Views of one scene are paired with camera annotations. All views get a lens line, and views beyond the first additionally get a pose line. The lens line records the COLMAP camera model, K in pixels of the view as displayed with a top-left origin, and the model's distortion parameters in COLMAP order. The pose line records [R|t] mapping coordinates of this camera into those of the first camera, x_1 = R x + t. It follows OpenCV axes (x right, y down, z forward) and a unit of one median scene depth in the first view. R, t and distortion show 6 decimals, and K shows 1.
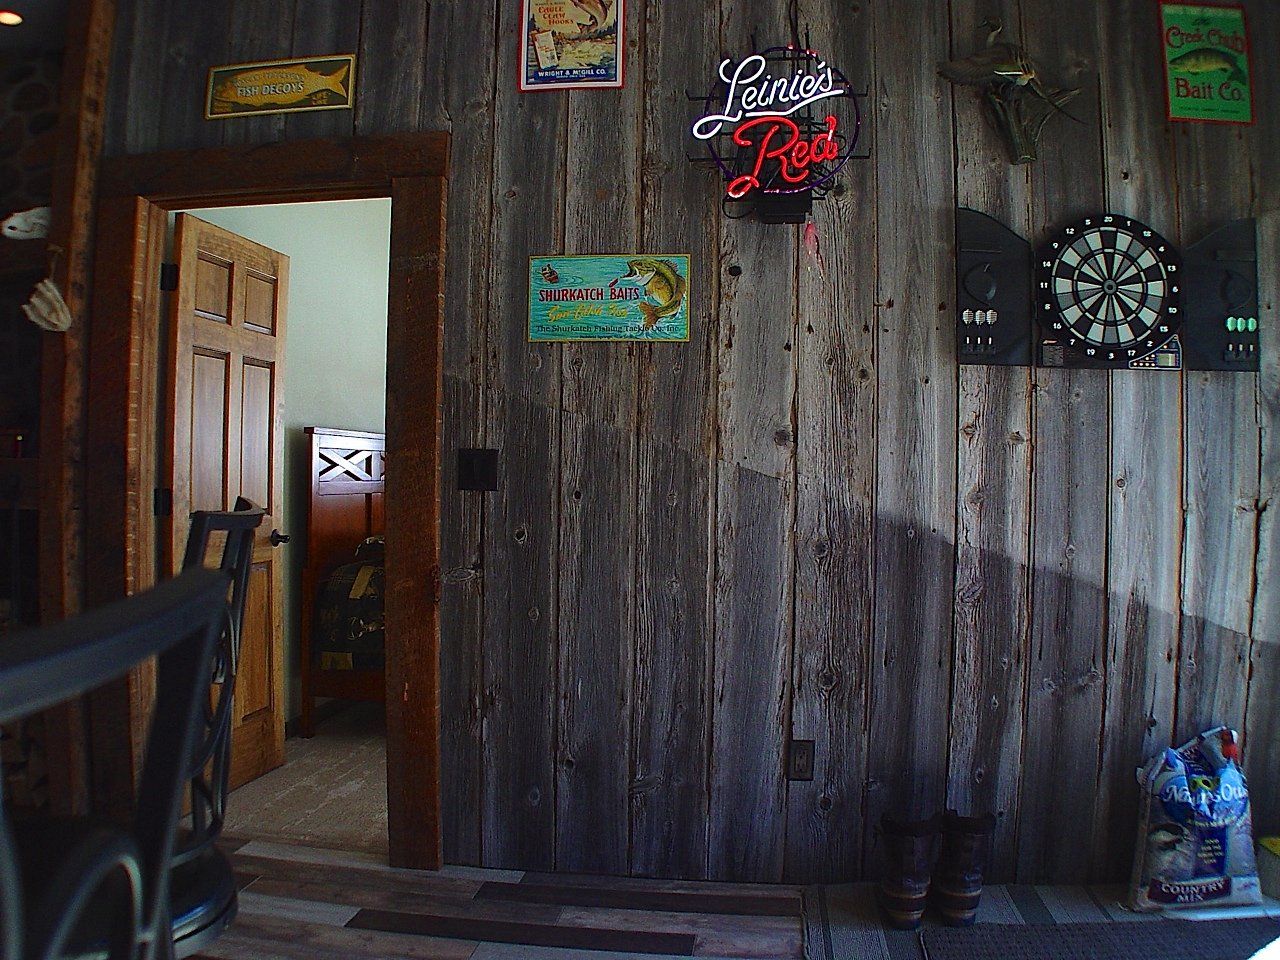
lens RADIAL K [[1182.1, 0, 640.0], [0, 1182.1, 480.0], [0, 0, 1]] dist [-0.284453, 0.099690]
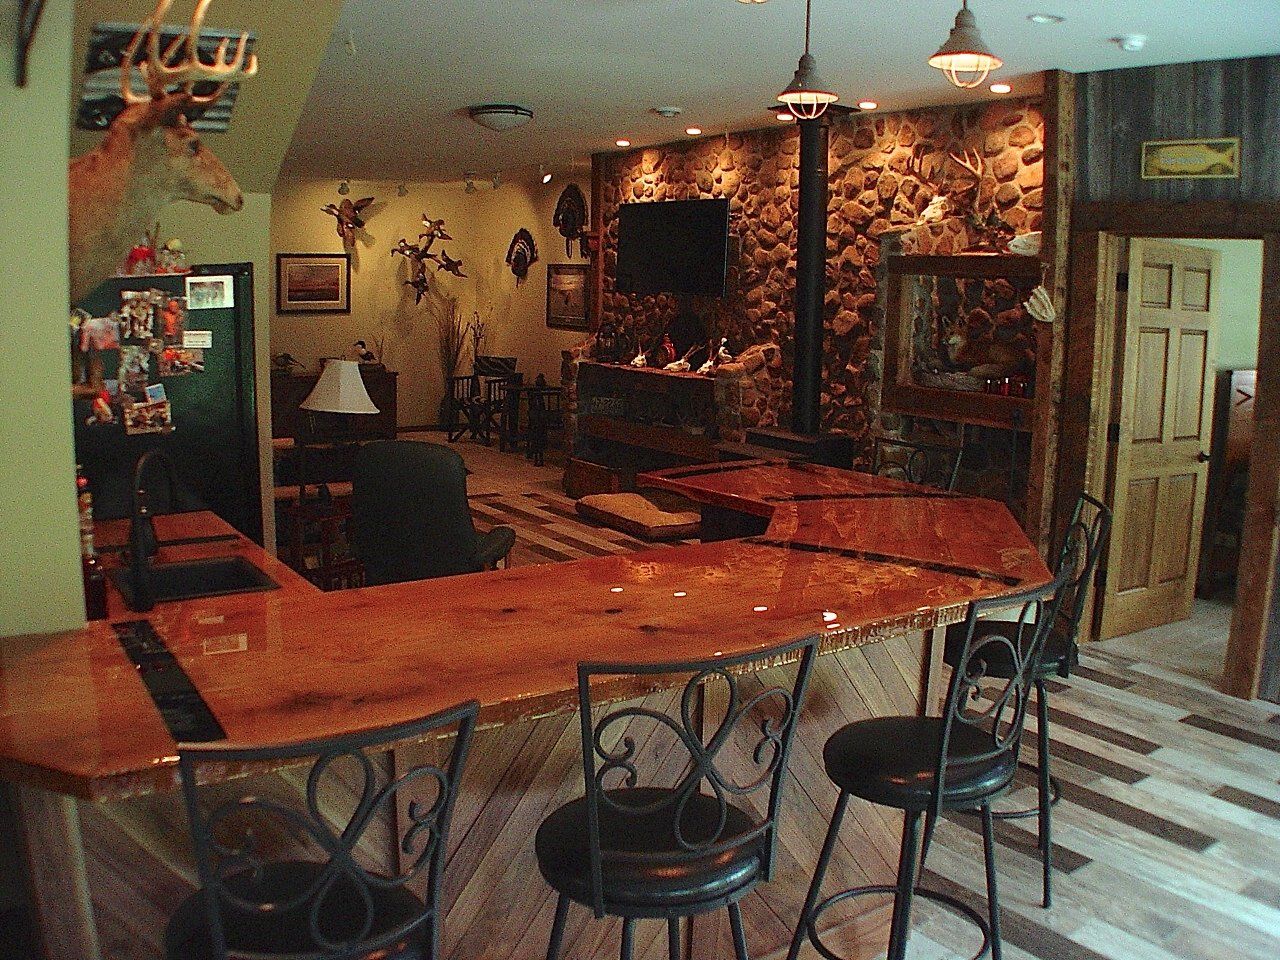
lens RADIAL K [[1182.1, 0, 640.0], [0, 1182.1, 480.0], [0, 0, 1]] dist [-0.284453, 0.099690]
pose [[0.670716, 0.121573, -0.731683, 0.275499], [-0.014483, 0.988434, 0.150958, -0.143203], [0.741573, -0.090653, 0.664719, -0.502719]]
